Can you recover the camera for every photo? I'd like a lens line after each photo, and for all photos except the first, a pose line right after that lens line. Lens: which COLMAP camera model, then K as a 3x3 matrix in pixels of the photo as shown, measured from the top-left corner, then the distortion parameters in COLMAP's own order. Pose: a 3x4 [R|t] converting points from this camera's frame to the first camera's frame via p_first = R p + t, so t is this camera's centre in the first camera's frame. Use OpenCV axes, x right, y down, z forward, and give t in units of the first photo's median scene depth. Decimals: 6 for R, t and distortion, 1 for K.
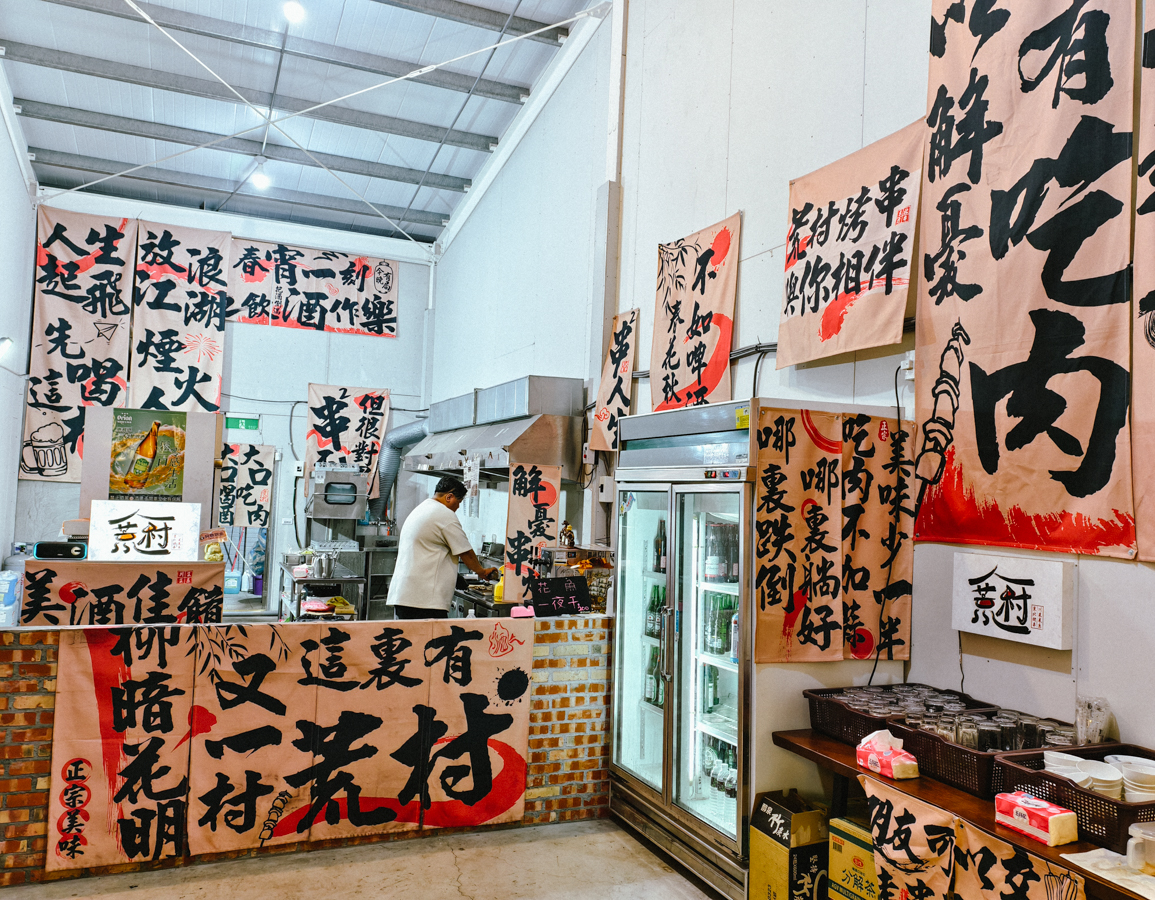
lens RADIAL K [[928.1, 0, 578.6], [0, 928.1, 450.3], [0, 0, 1]] dist [0.002958, 0.001878]
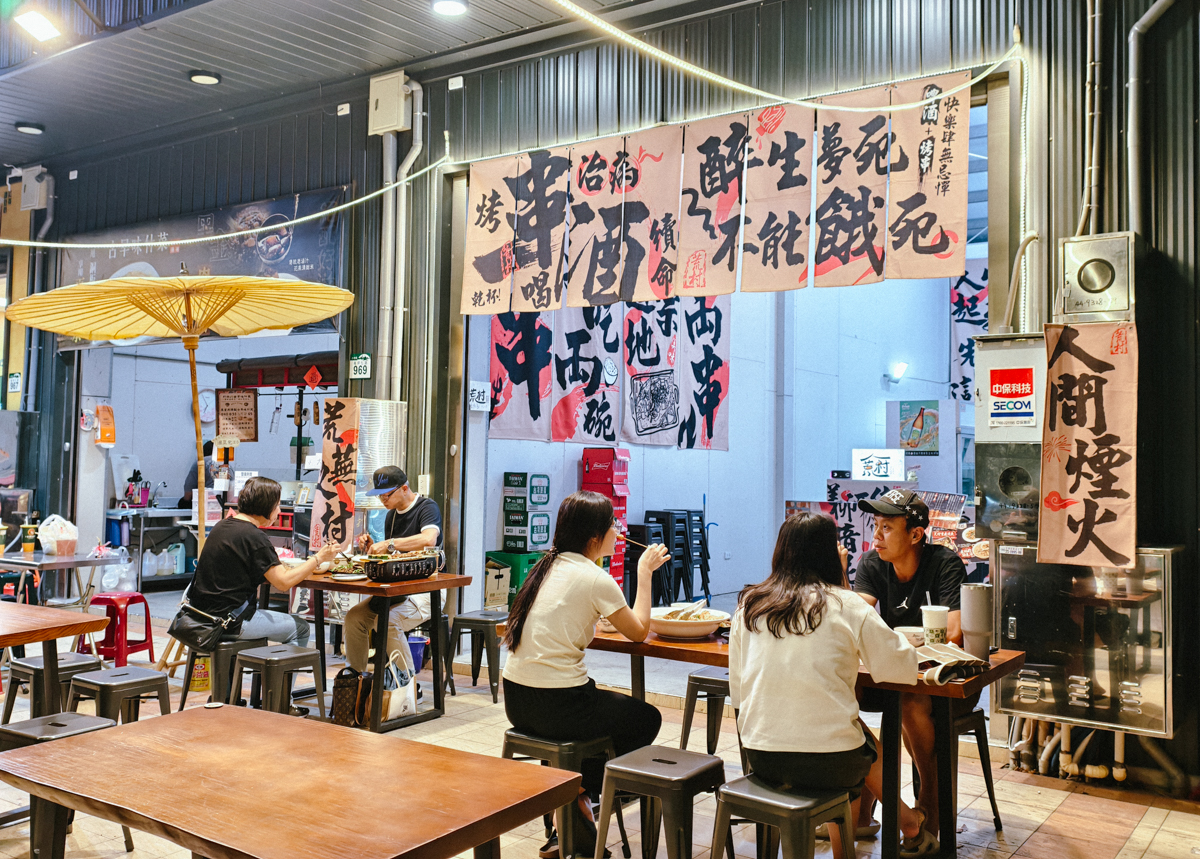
lens RADIAL K [[1140.0, 0, 600.4], [0, 1140.0, 428.3], [0, 0, 1]] dist [-0.000052, 0.000000]
pose [[0.513724, -0.058378, -0.855967, 1.110282], [0.036625, 0.998265, -0.046102, 0.088553], [0.857174, -0.007666, 0.514970, -0.614036]]
